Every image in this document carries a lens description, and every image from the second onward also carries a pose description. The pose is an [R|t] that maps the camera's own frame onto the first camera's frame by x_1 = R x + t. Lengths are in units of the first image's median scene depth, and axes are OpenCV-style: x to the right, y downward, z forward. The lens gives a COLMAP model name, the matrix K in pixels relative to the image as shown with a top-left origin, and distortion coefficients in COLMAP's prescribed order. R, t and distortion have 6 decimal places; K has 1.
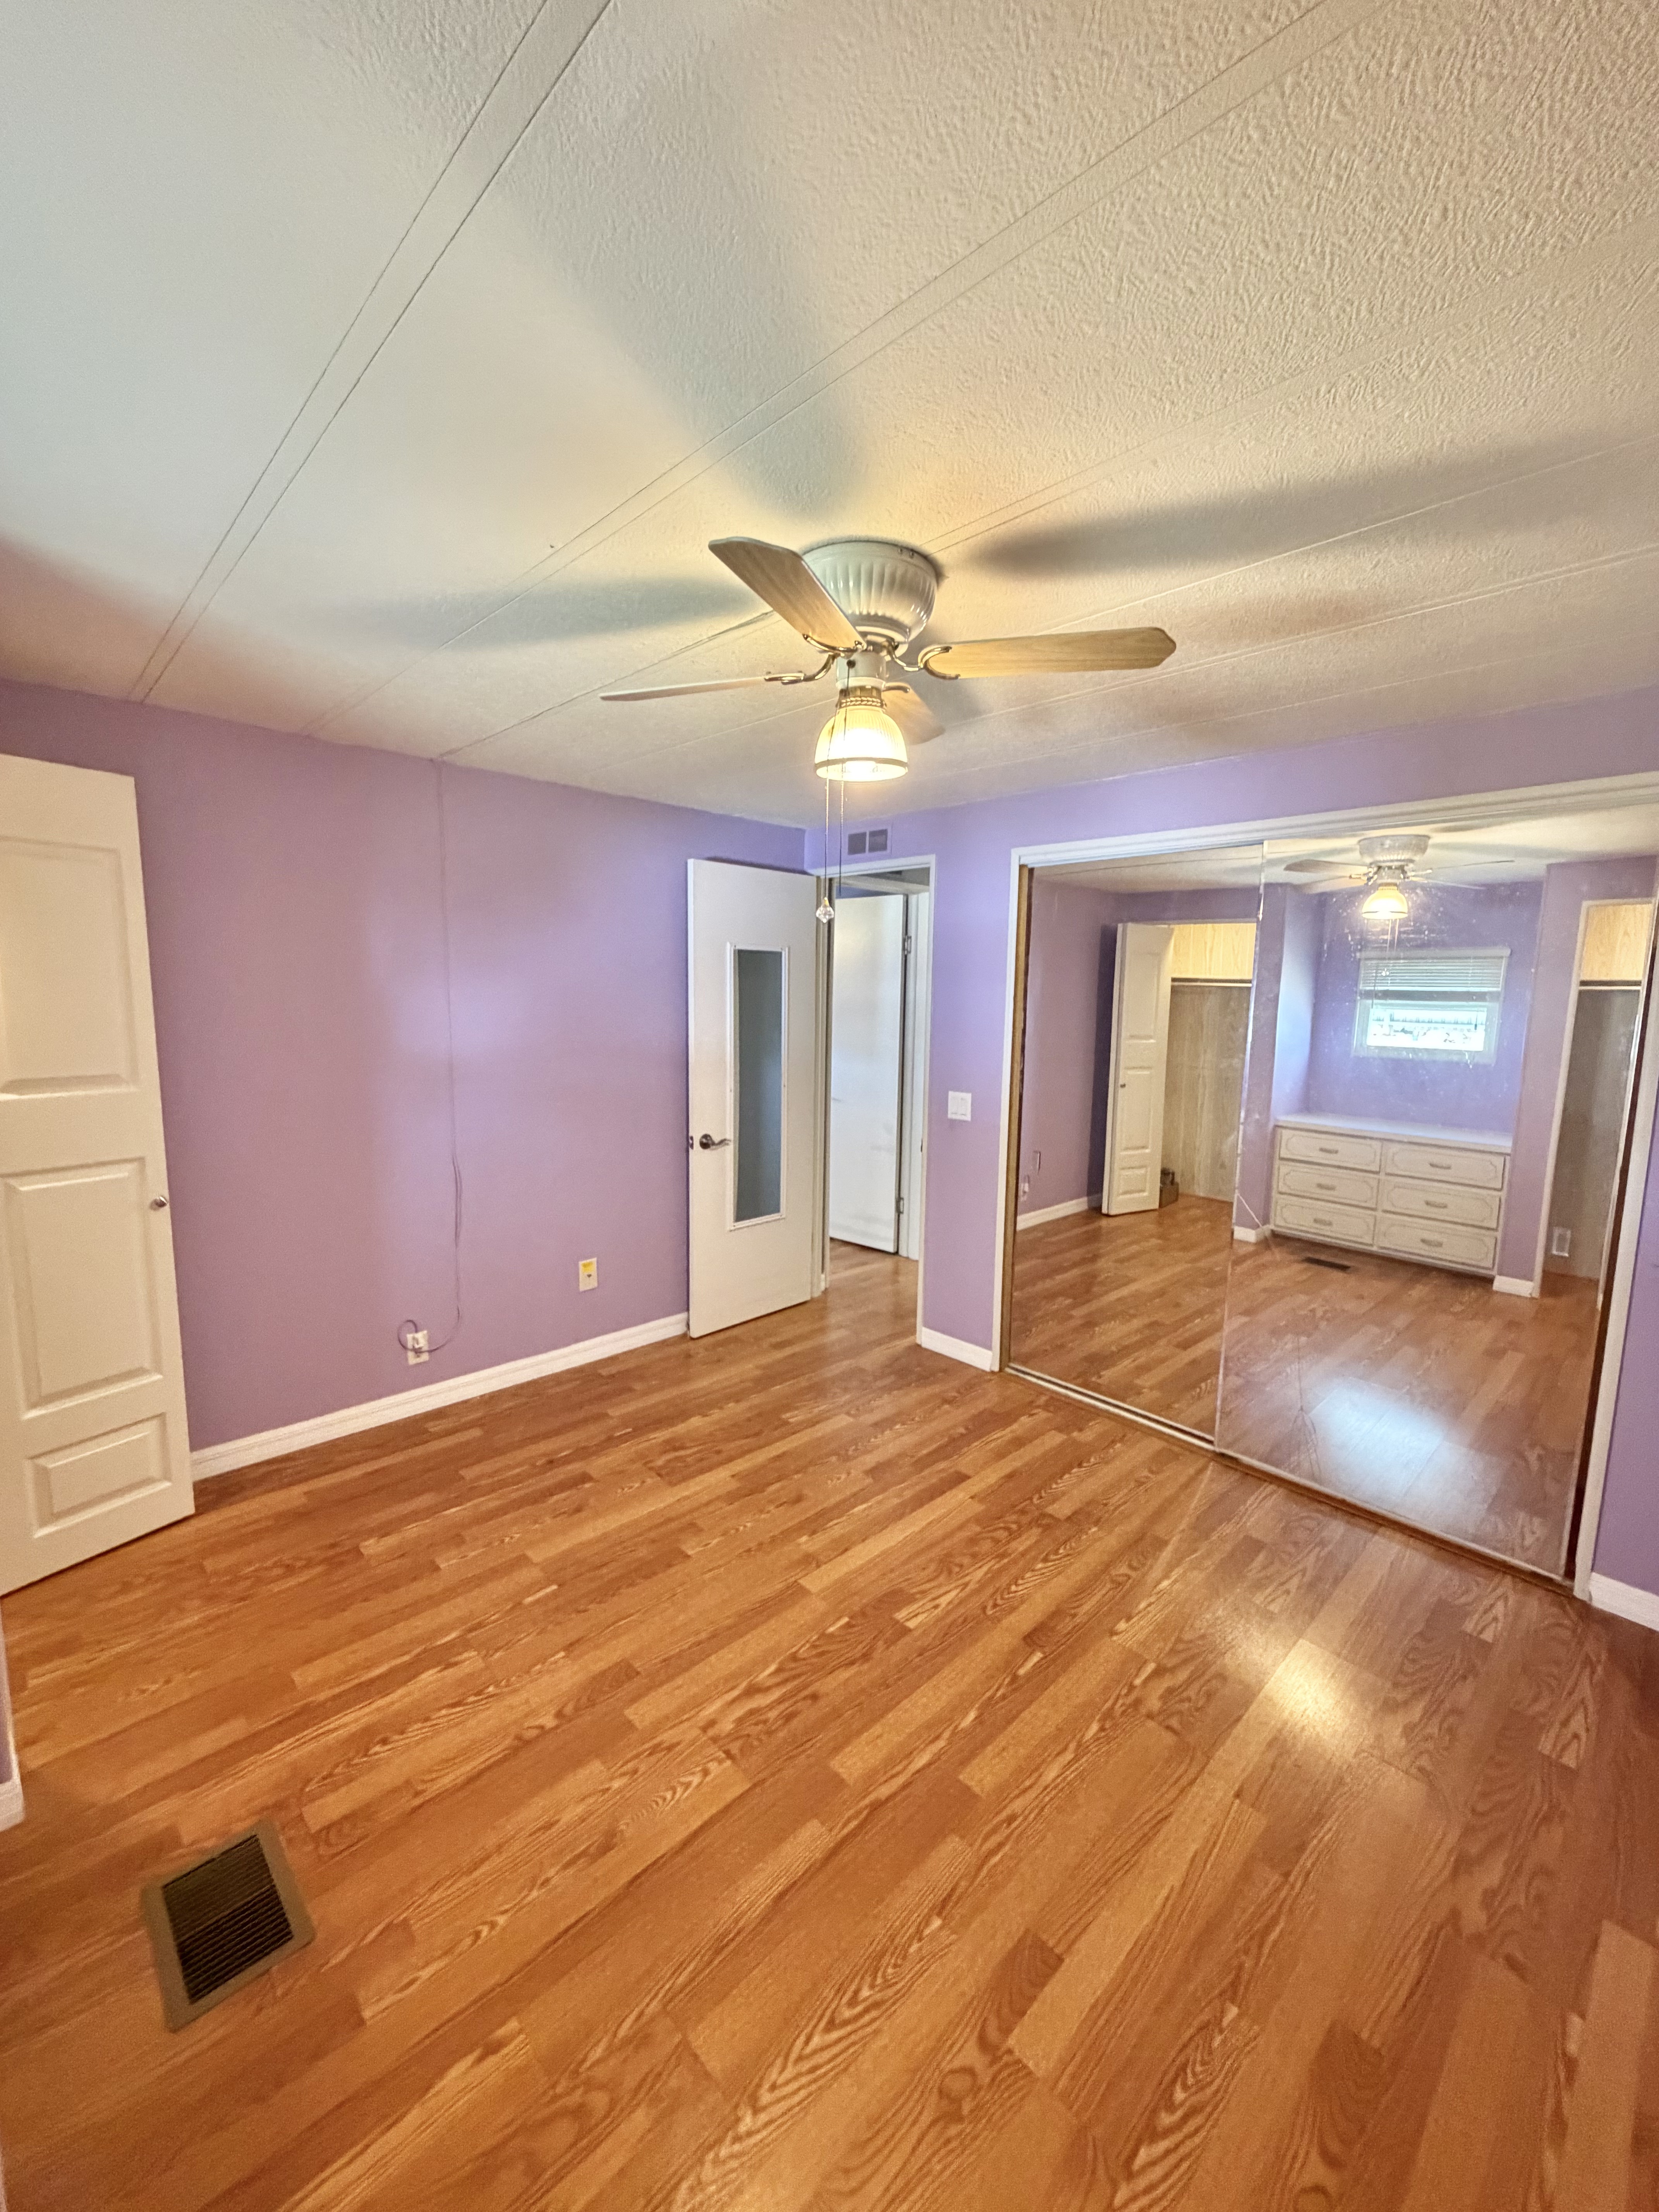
lens RADIAL K [[880.1, 0, 837.2], [0, 880.1, 1098.3], [0, 0, 1]] dist [-0.000680, -0.000545]
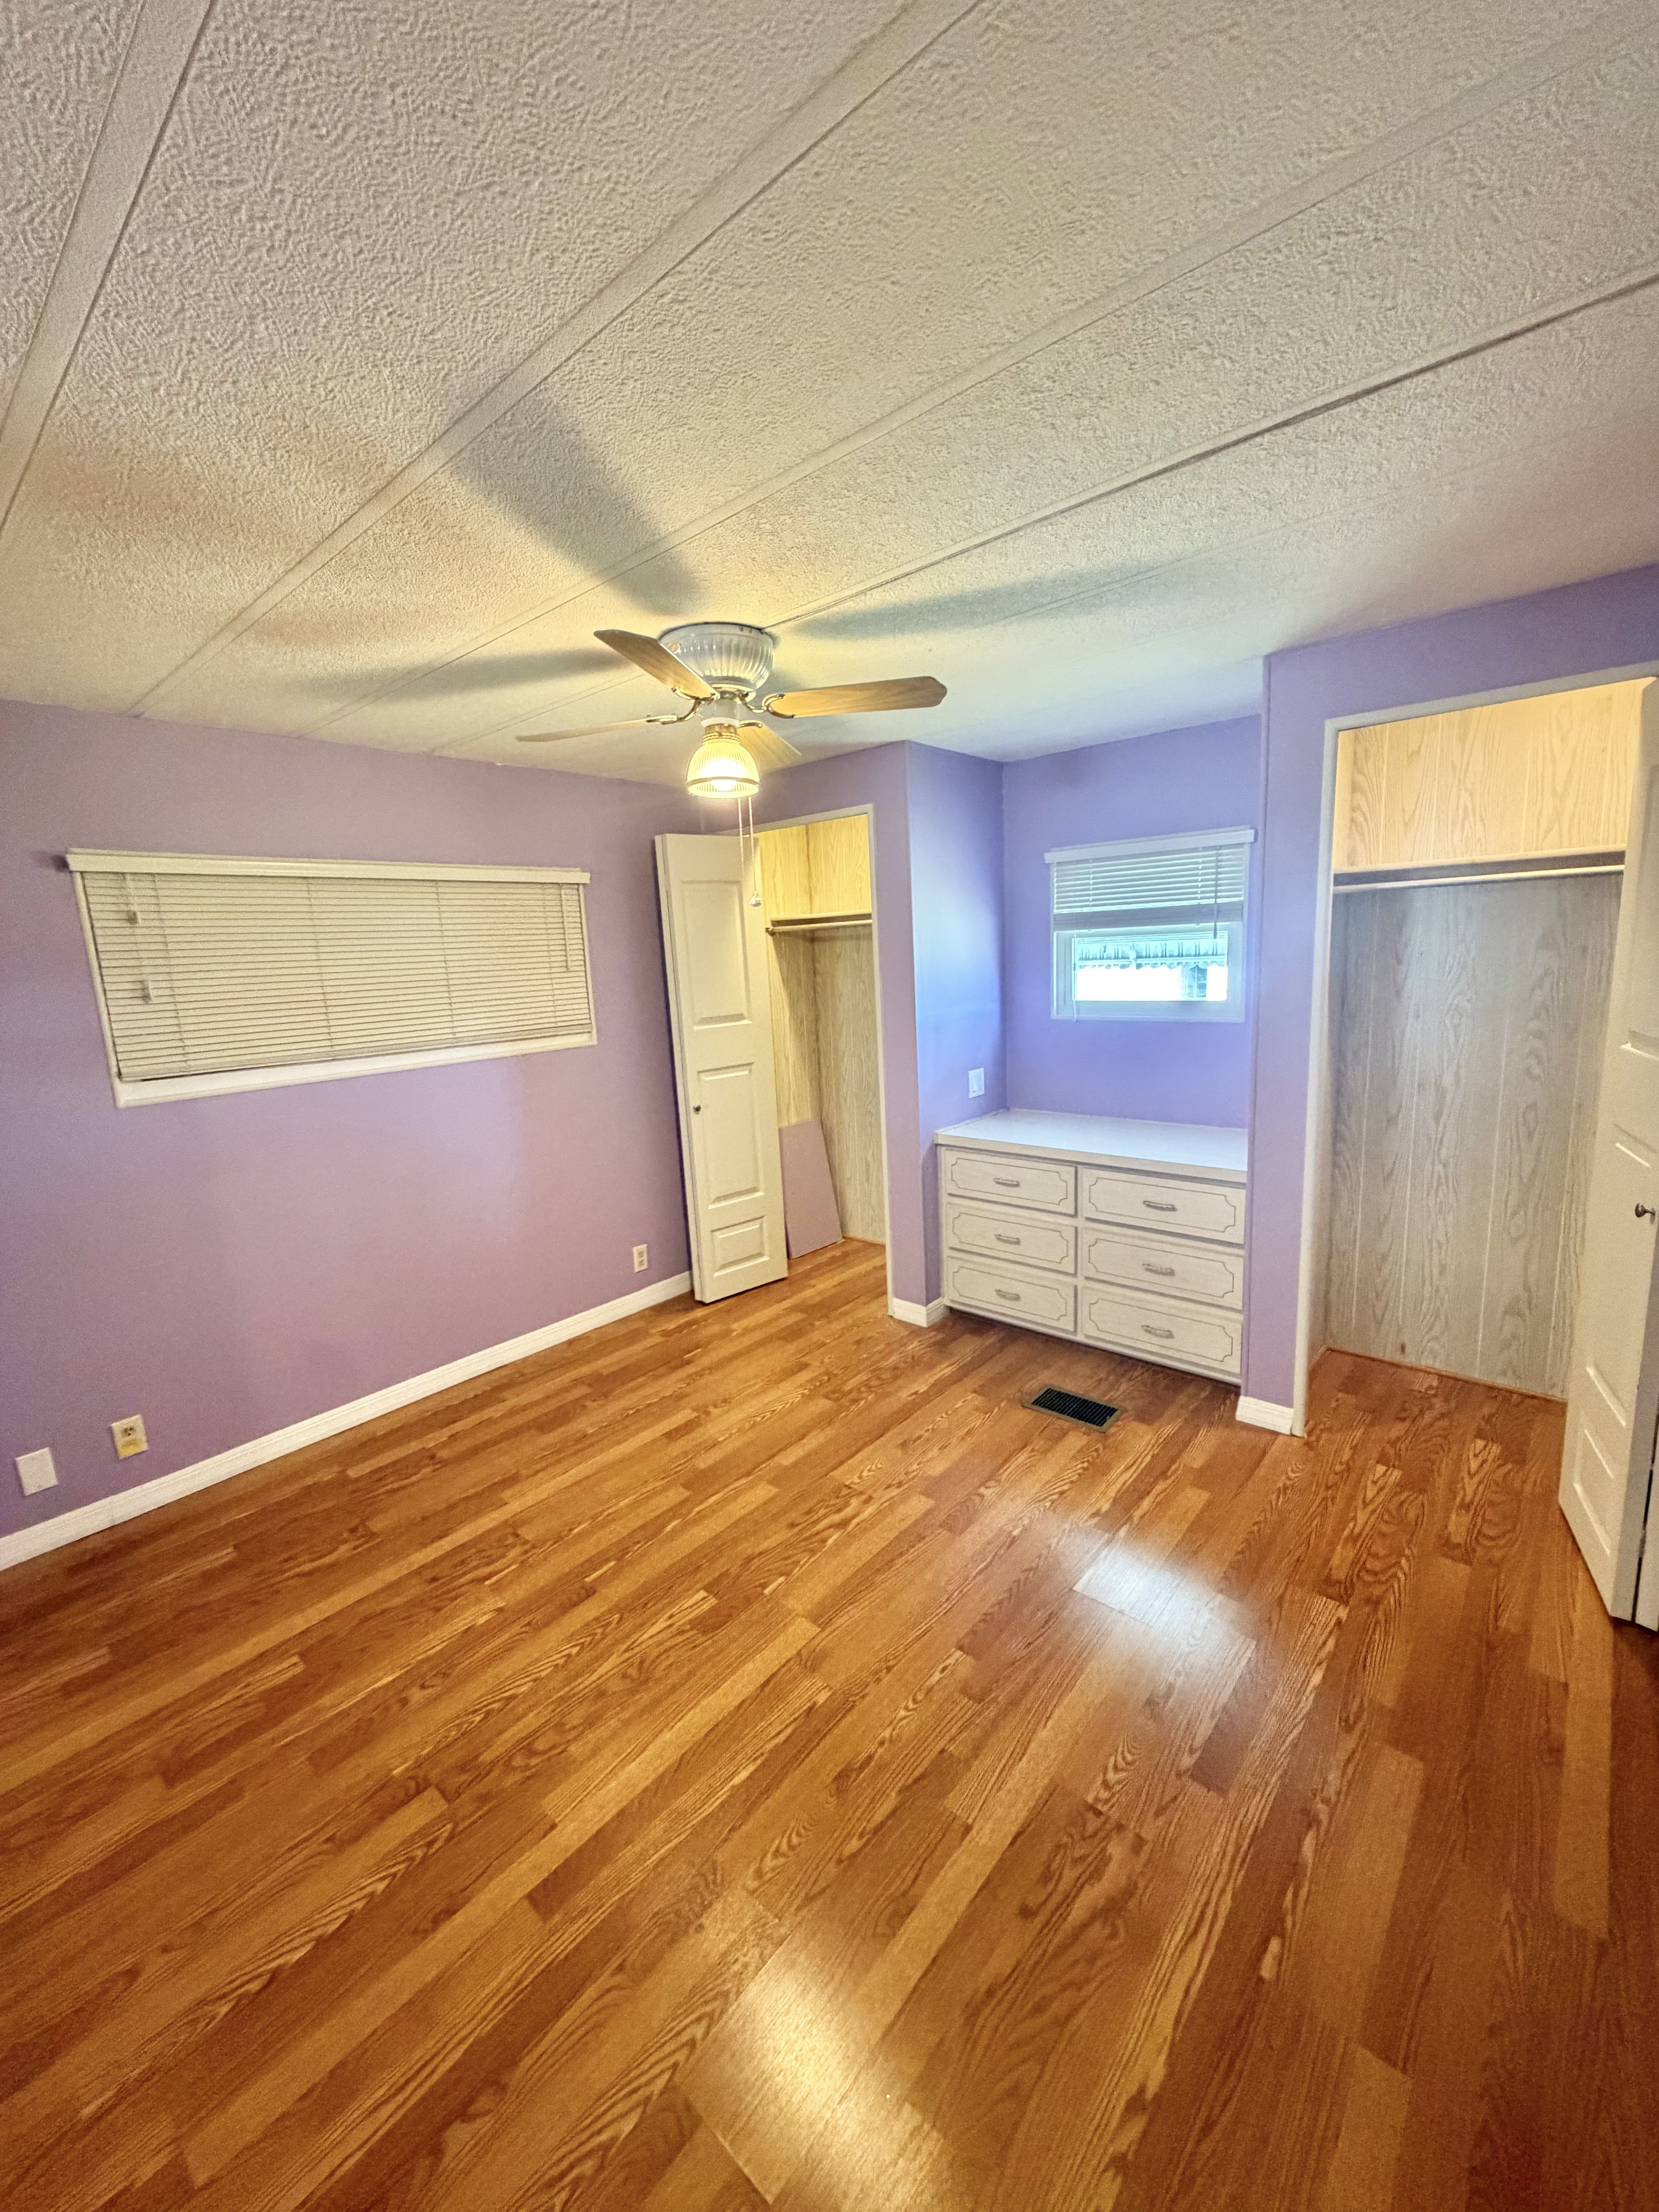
lens RADIAL K [[880.1, 0, 823.9], [0, 880.1, 1111.6], [0, 0, 1]] dist [-0.000680, -0.000545]
pose [[-0.997270, 0.036749, -0.064047, -0.011710], [0.016036, 0.954447, 0.297949, -0.226181], [0.072079, 0.296108, -0.952431, 1.811511]]
